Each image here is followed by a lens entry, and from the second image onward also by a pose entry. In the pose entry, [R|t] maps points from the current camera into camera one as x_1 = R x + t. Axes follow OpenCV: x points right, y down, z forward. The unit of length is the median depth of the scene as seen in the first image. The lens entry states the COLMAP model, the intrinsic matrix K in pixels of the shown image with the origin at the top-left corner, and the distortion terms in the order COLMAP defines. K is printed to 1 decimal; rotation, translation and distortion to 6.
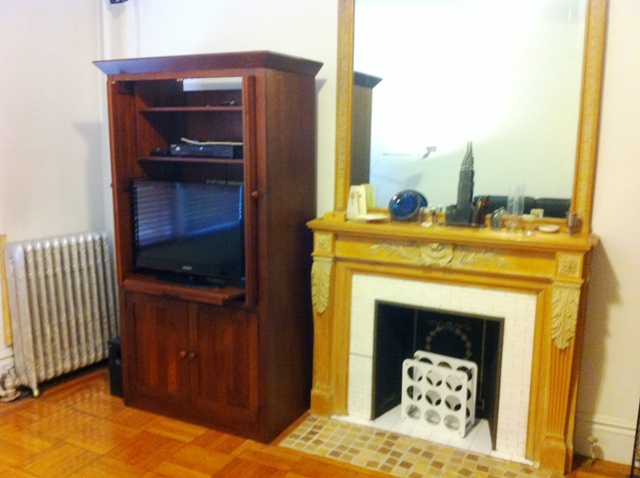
lens RADIAL K [[606.9, 0, 320.7], [0, 606.9, 243.5], [0, 0, 1]] dist [0.089304, -0.295740]
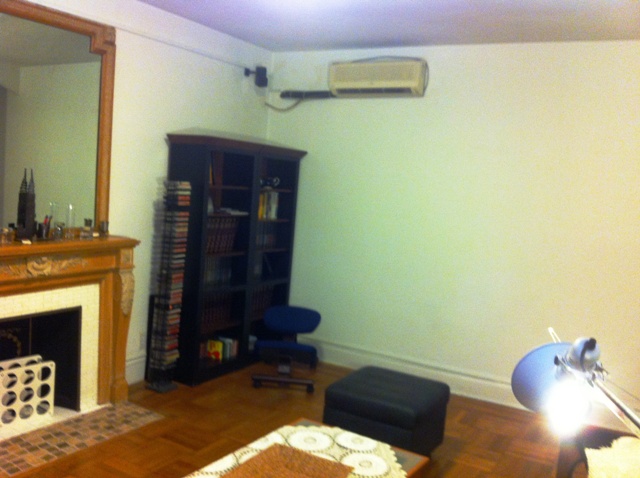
lens RADIAL K [[606.9, 0, 320.7], [0, 606.9, 243.5], [0, 0, 1]] dist [0.089304, -0.295740]
pose [[0.057716, -0.111442, 0.992094, -0.916068], [0.095334, 0.989824, 0.105641, -0.096004], [-0.993771, 0.088483, 0.067753, 0.376938]]
